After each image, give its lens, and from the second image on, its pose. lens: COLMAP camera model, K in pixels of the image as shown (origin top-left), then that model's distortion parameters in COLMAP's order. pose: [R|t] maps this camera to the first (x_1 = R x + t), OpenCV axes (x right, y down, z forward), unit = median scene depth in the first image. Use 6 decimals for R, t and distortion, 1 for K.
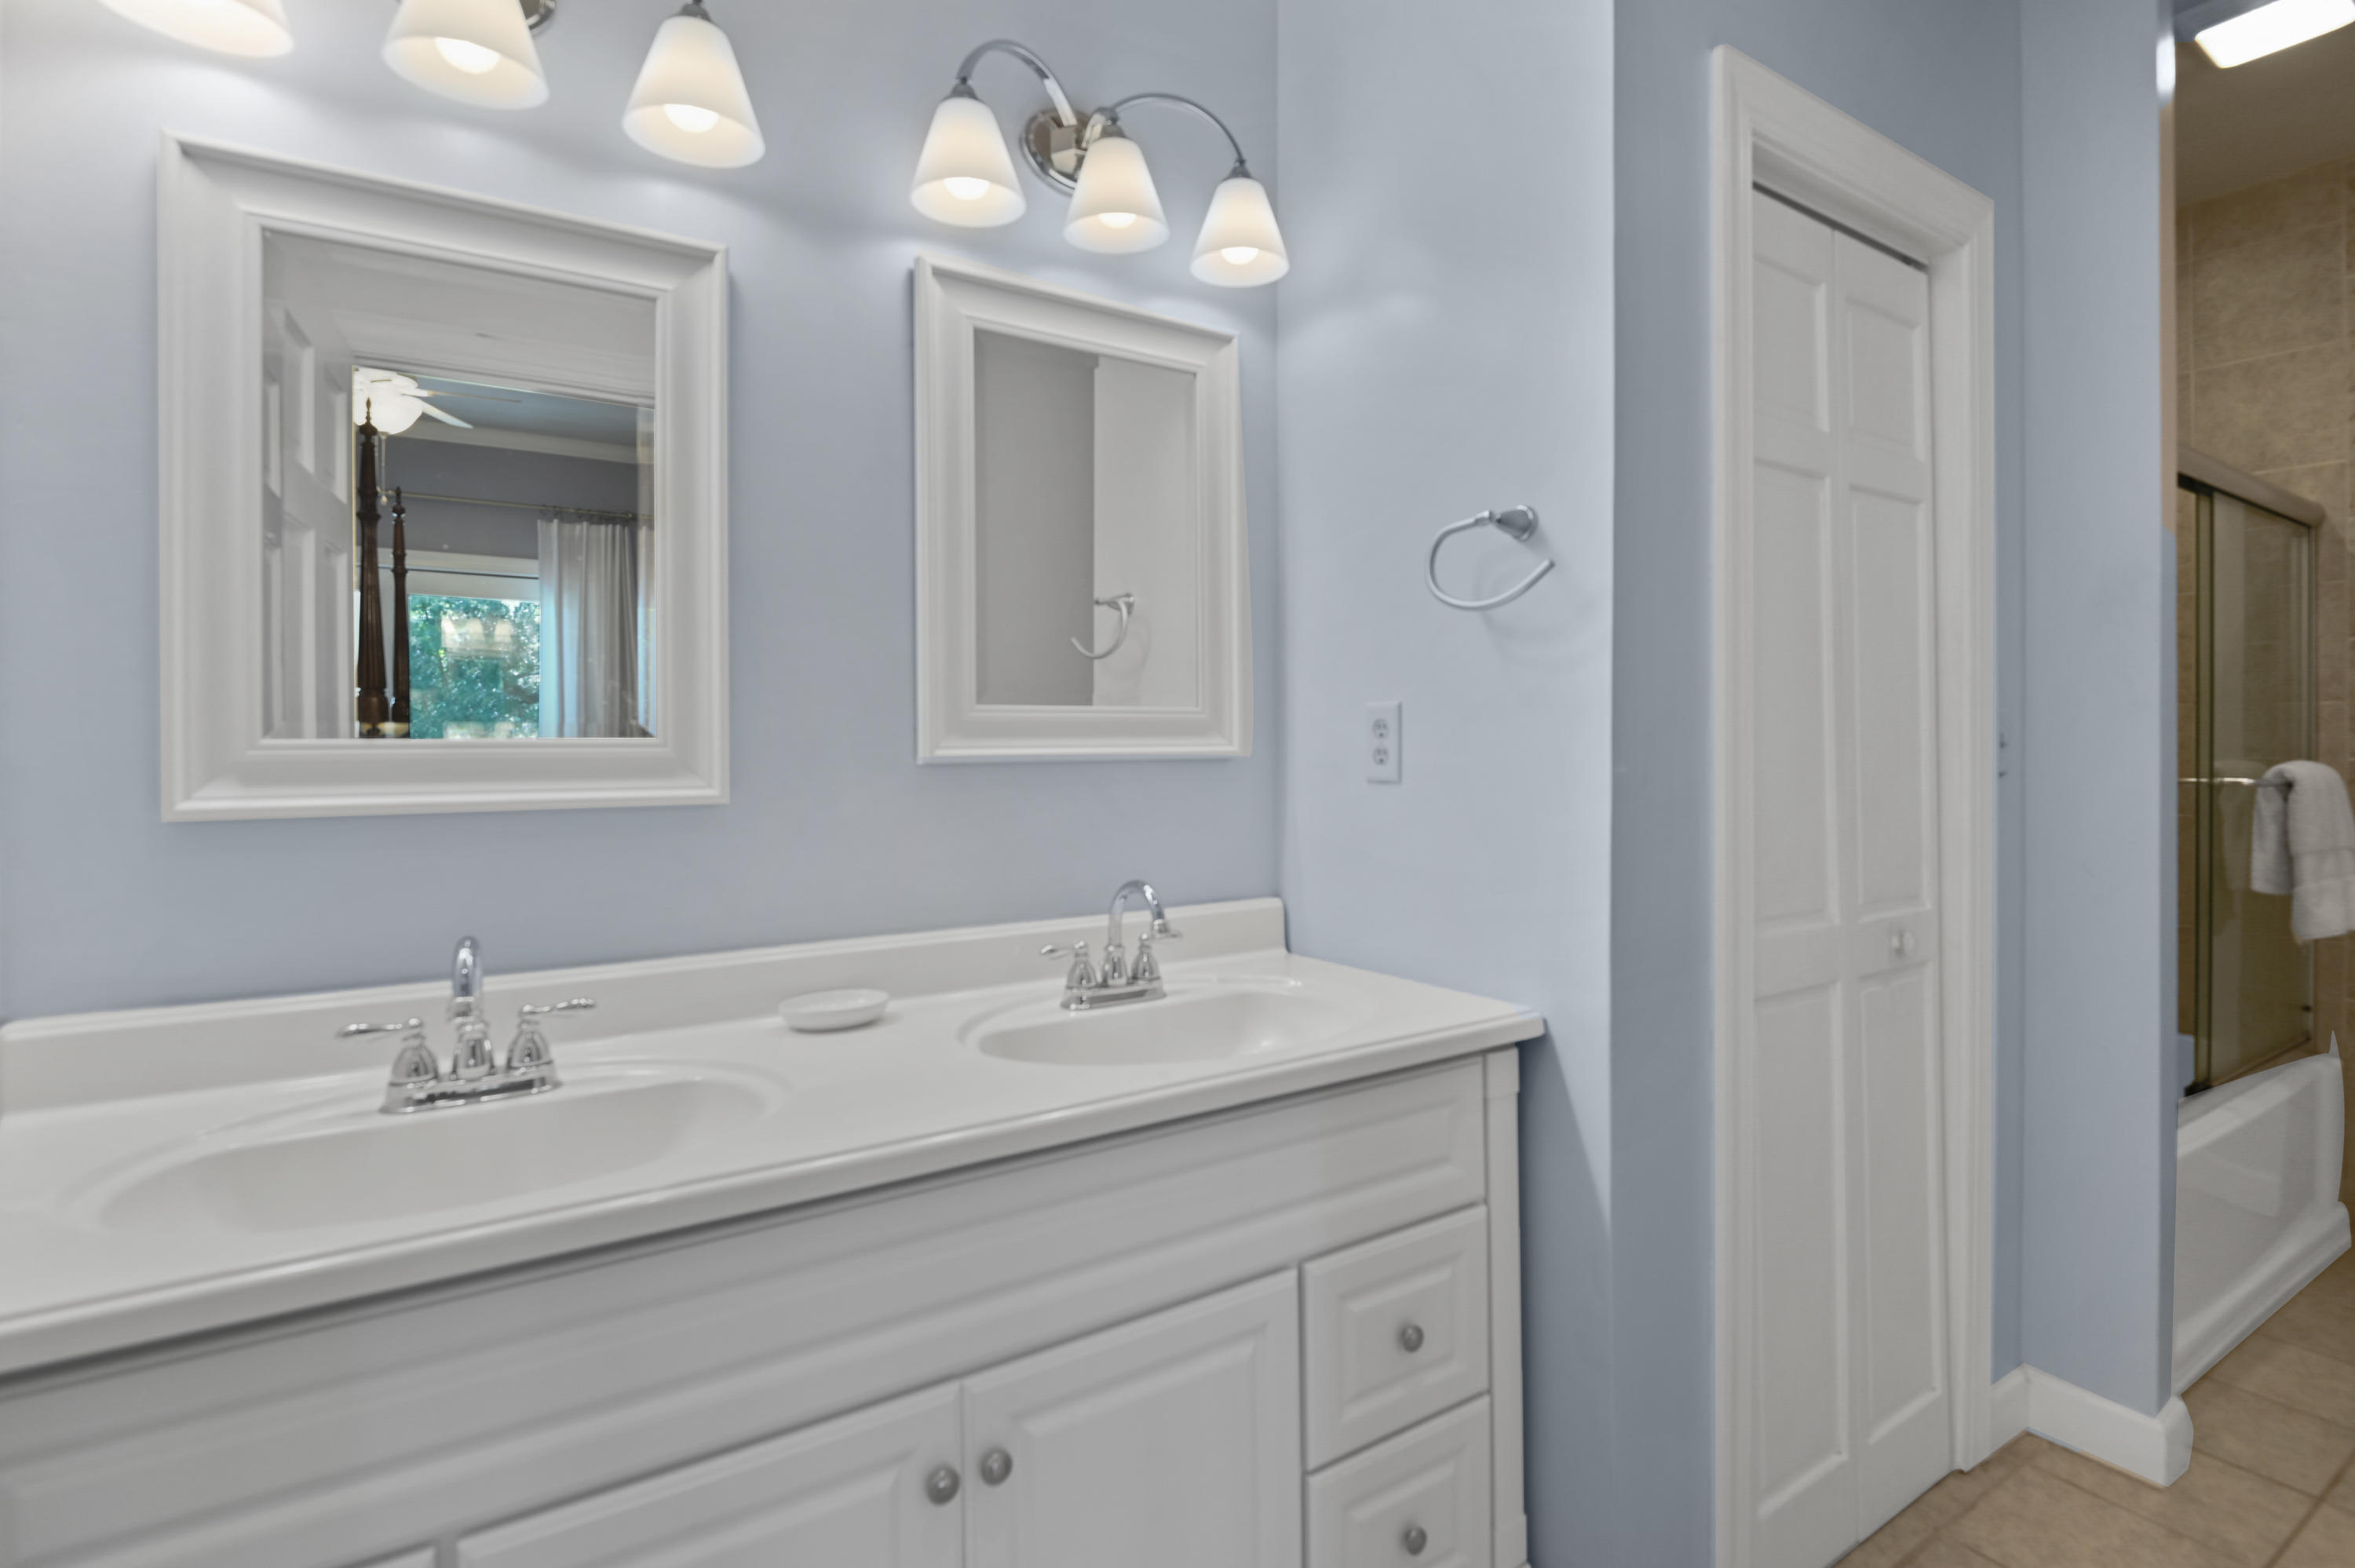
lens RADIAL K [[1160.0, 0, 1170.1], [0, 1160.0, 728.5], [0, 0, 1]] dist [-0.003838, -0.001027]
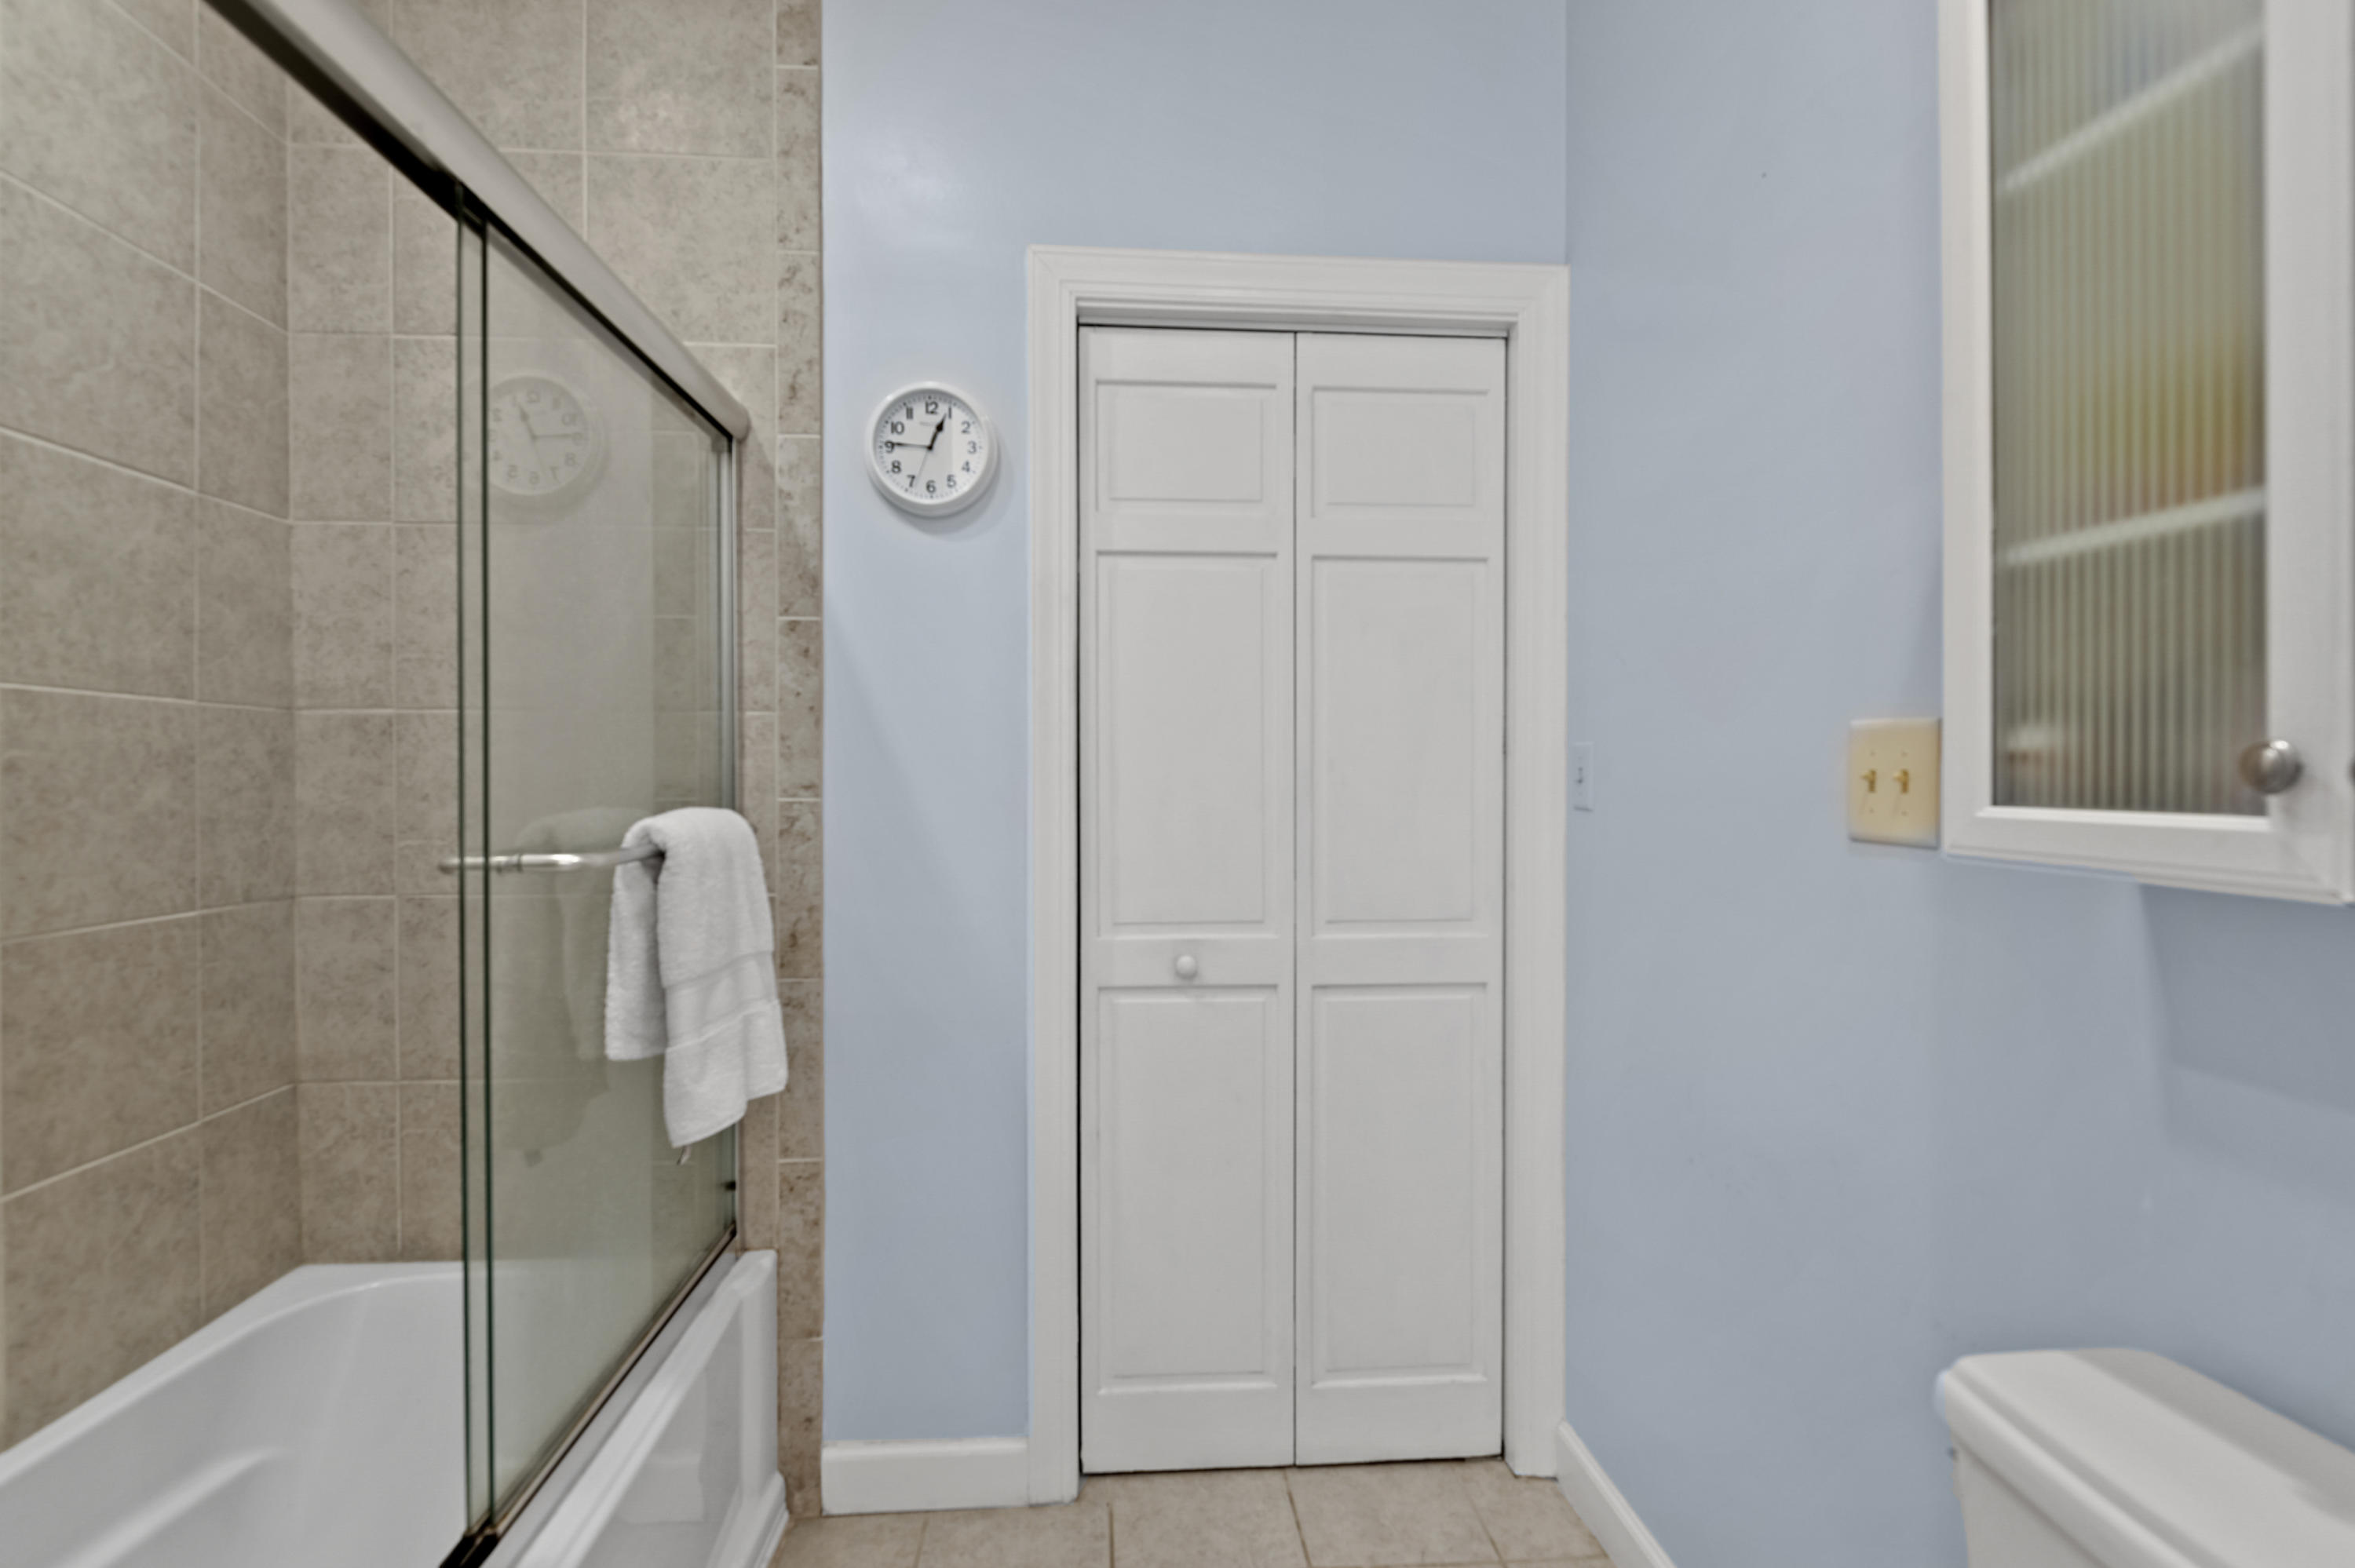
lens RADIAL K [[1109.0, 0, 1176.5], [0, 1109.0, 773.8], [0, 0, 1]] dist [-0.018093, -0.000372]
pose [[0.487878, -0.008123, 0.872874, 0.619932], [-0.001910, 0.999944, 0.010373, 0.005102], [-0.872909, -0.006728, 0.487836, 0.525585]]
